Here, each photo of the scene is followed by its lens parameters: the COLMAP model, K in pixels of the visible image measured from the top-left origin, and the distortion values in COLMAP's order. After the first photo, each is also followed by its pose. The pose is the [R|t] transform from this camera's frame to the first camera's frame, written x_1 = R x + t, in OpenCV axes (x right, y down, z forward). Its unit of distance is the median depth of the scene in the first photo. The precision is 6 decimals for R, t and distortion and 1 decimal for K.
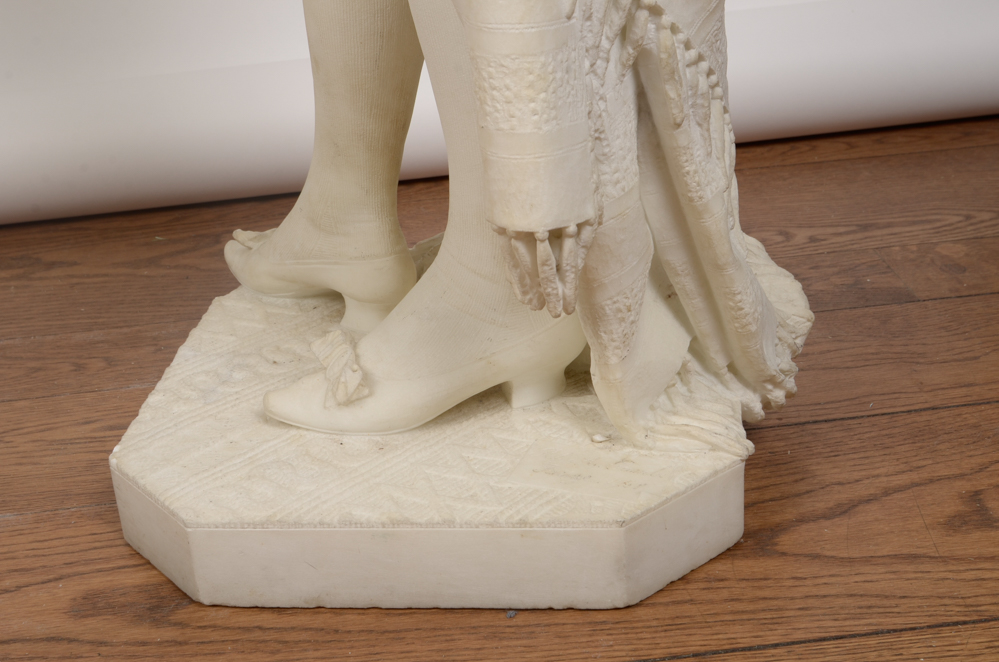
lens RADIAL K [[1420.8, 0, 496.2], [0, 1420.8, 340.0], [0, 0, 1]] dist [-0.001948, 0.095014]
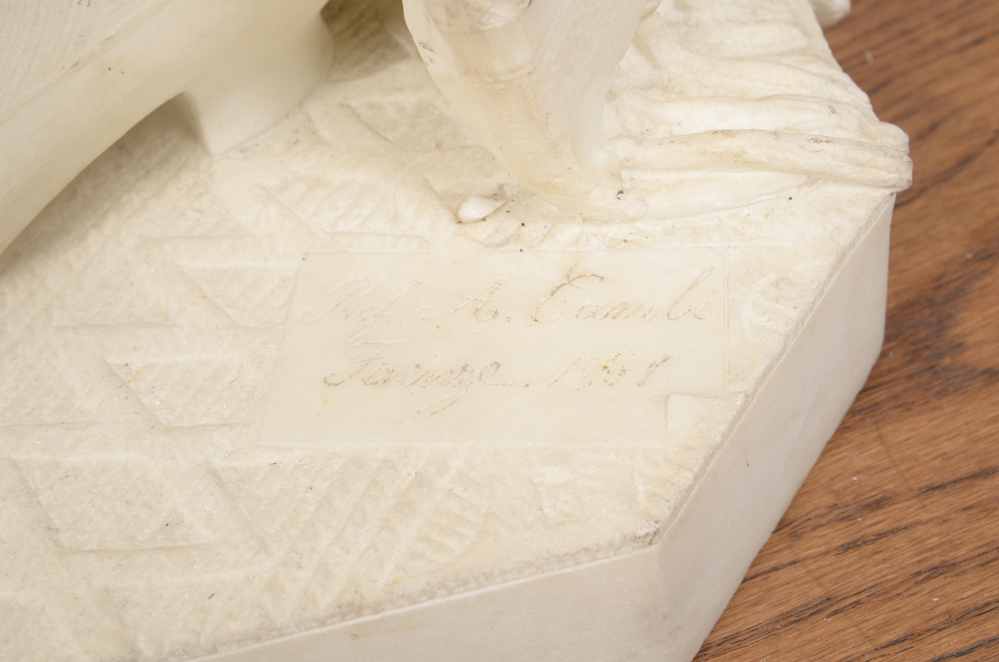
lens RADIAL K [[1420.8, 0, 496.2], [0, 1420.8, 340.0], [0, 0, 1]] dist [-0.001948, 0.095014]
pose [[0.955755, -0.268741, 0.119627, 0.026584], [0.203120, 0.897070, 0.392438, -0.040451], [-0.212778, -0.350776, 0.911966, 0.676089]]
